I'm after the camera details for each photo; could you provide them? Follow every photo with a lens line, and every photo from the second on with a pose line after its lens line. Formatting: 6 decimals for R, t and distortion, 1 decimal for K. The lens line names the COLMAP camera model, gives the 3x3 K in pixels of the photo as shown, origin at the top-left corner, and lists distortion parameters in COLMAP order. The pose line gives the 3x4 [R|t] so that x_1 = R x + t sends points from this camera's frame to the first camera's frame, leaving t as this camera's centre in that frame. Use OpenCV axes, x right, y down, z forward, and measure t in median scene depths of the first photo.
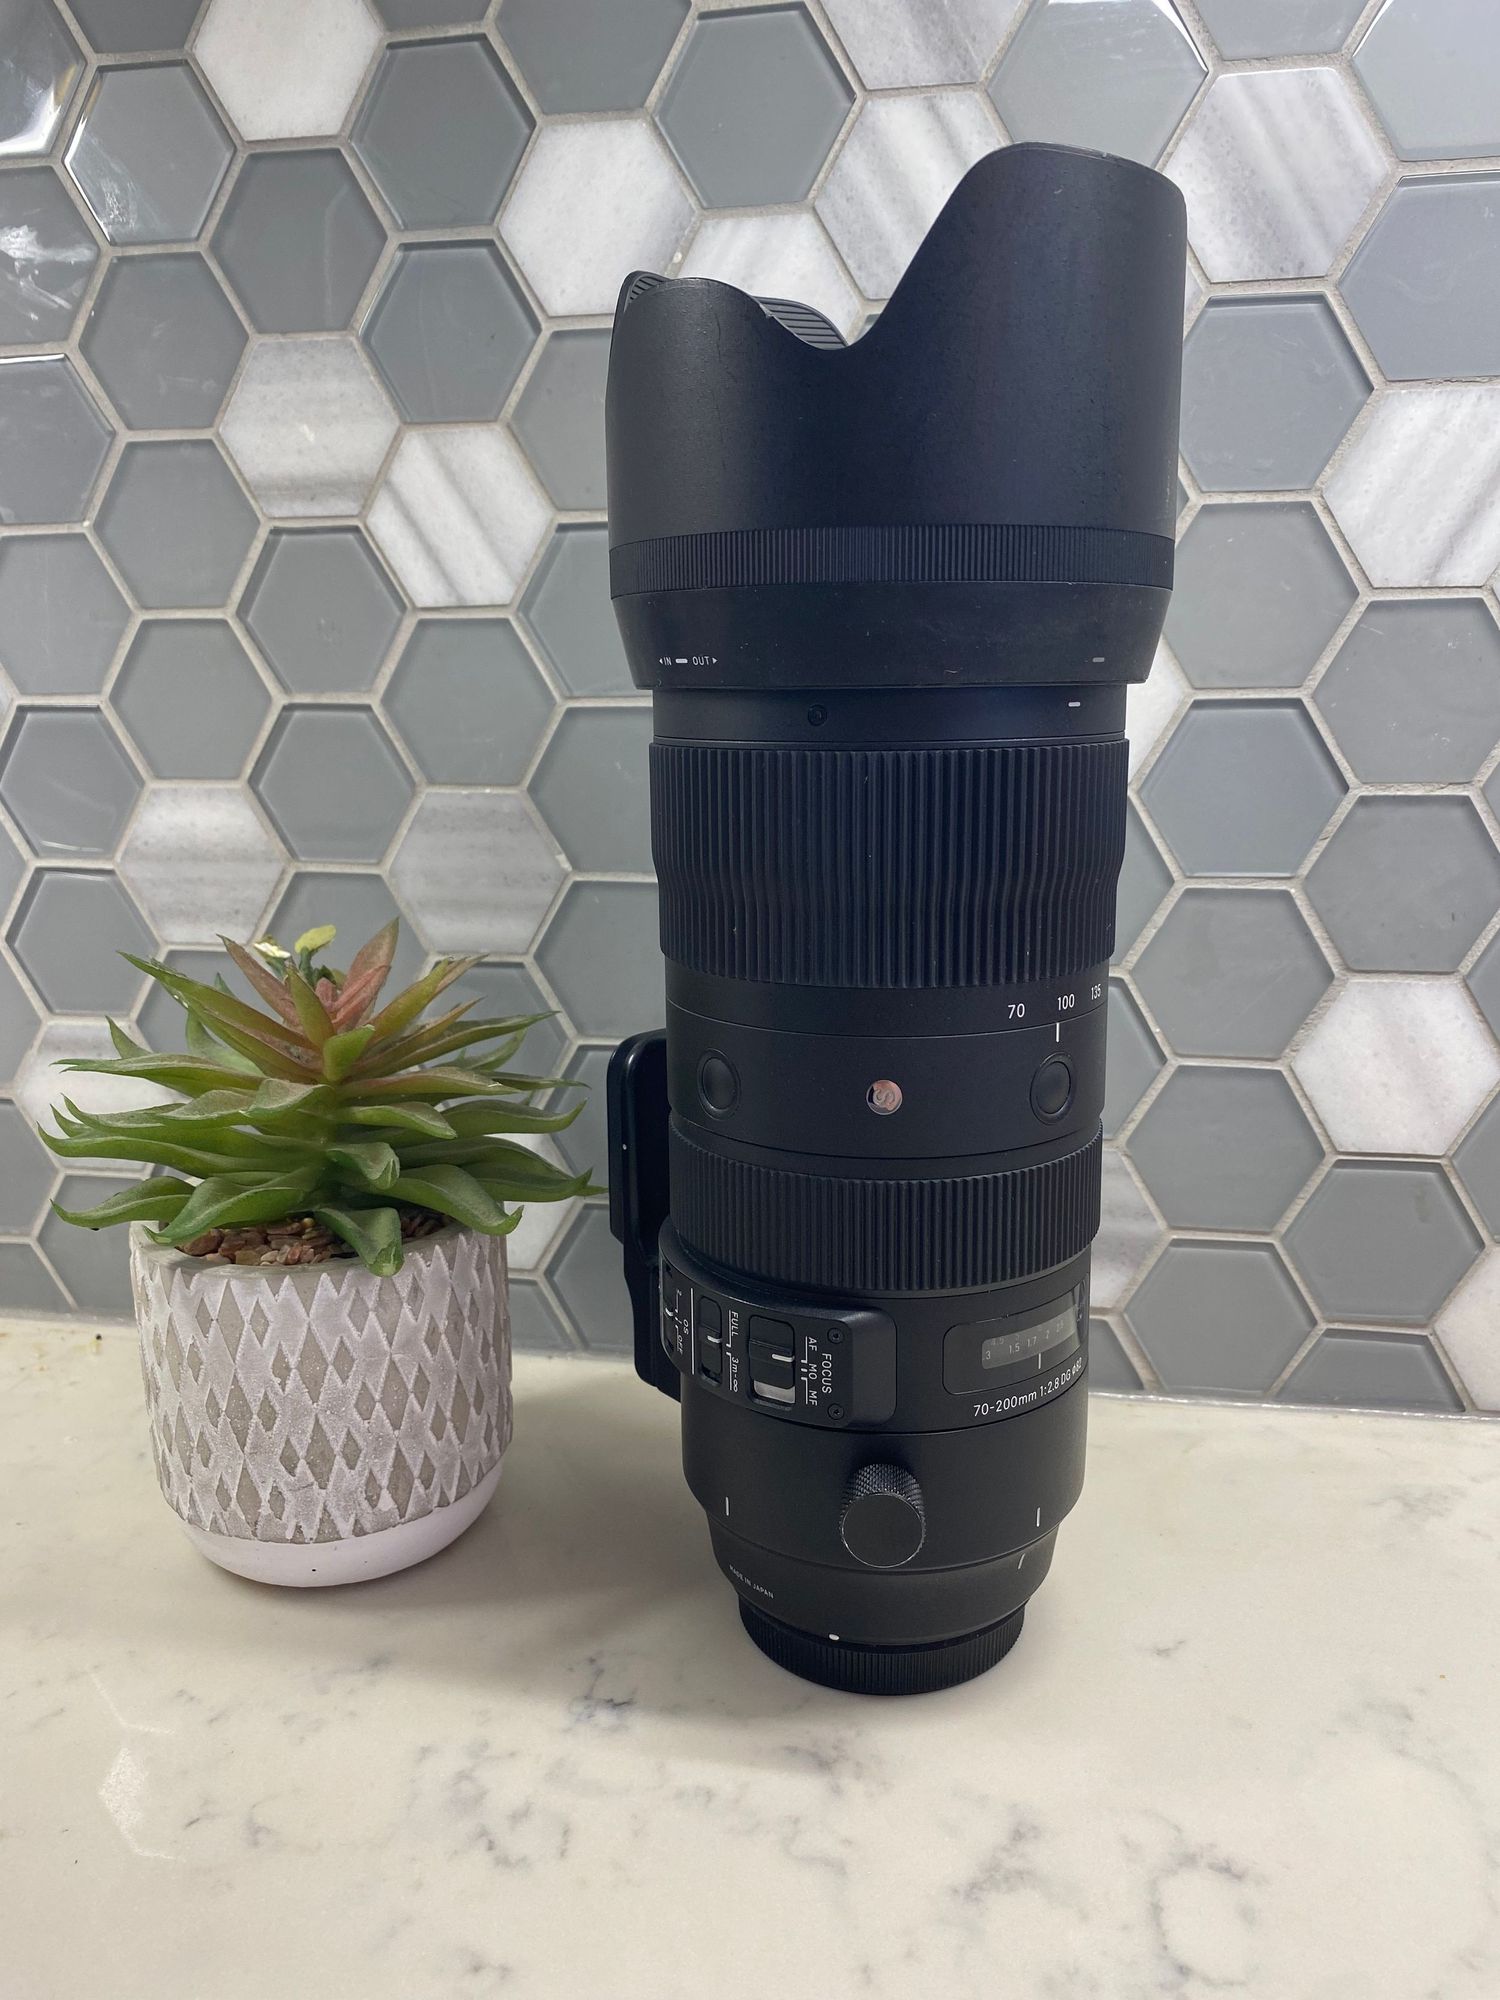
lens RADIAL K [[1536.8, 0, 755.3], [0, 1536.8, 964.3], [0, 0, 1]] dist [-0.001947, -0.003220]
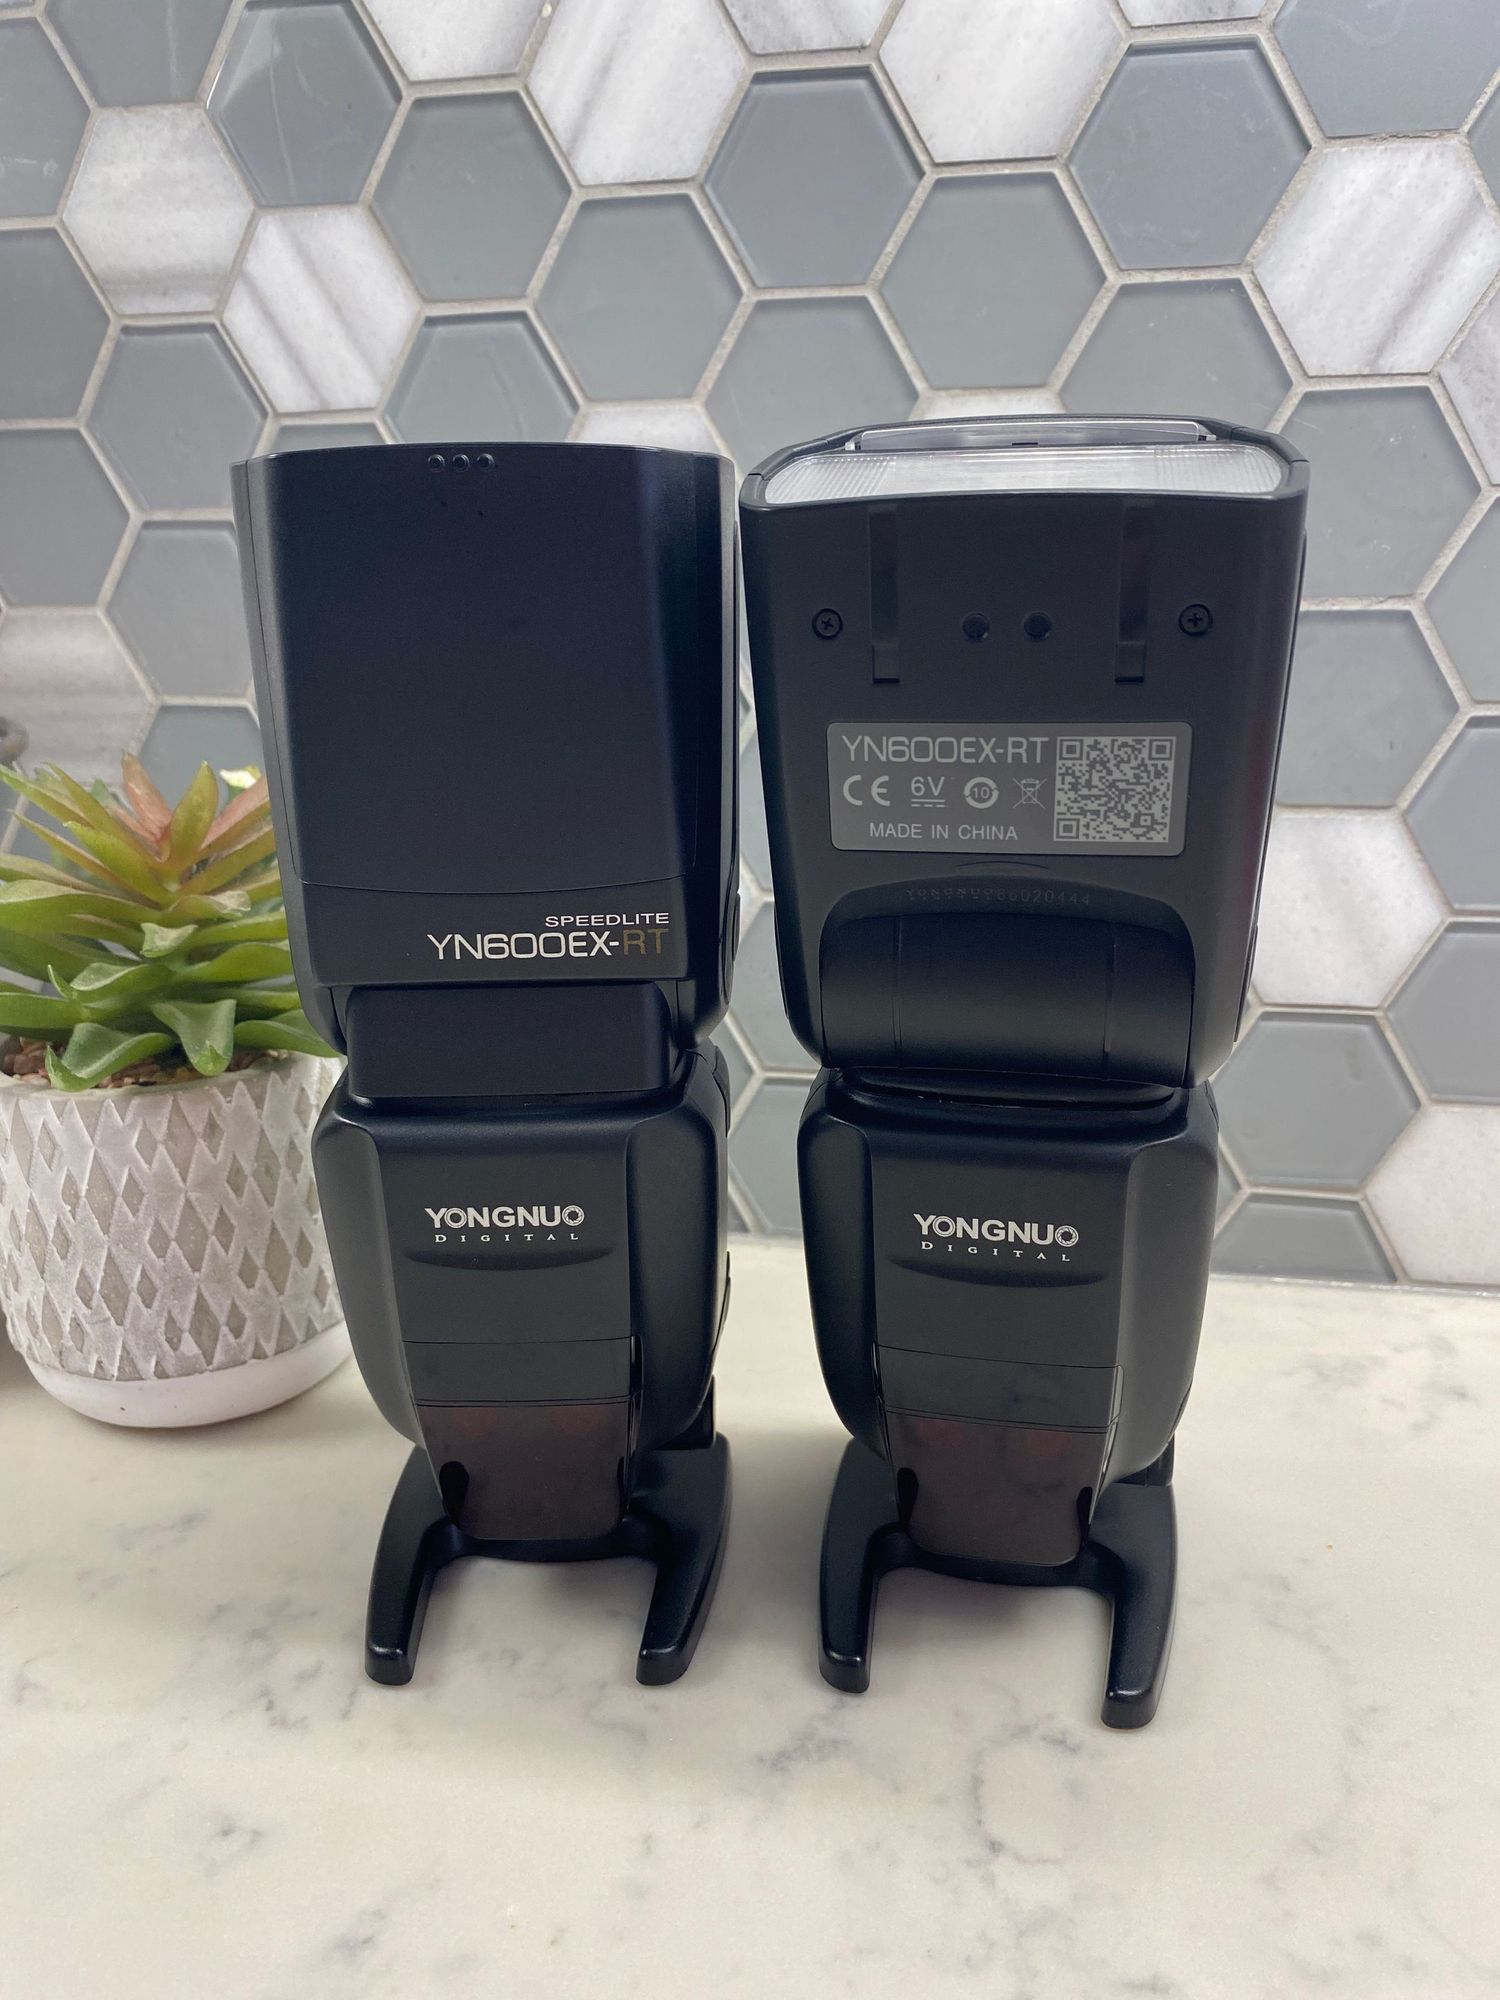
lens RADIAL K [[1536.8, 0, 760.4], [0, 1536.8, 962.7], [0, 0, 1]] dist [-0.001947, -0.003220]
pose [[0.999831, 0.005086, -0.017647, 0.091993], [-0.004154, 0.998616, 0.052438, 0.050822], [0.017889, -0.052355, 0.998468, 0.068948]]
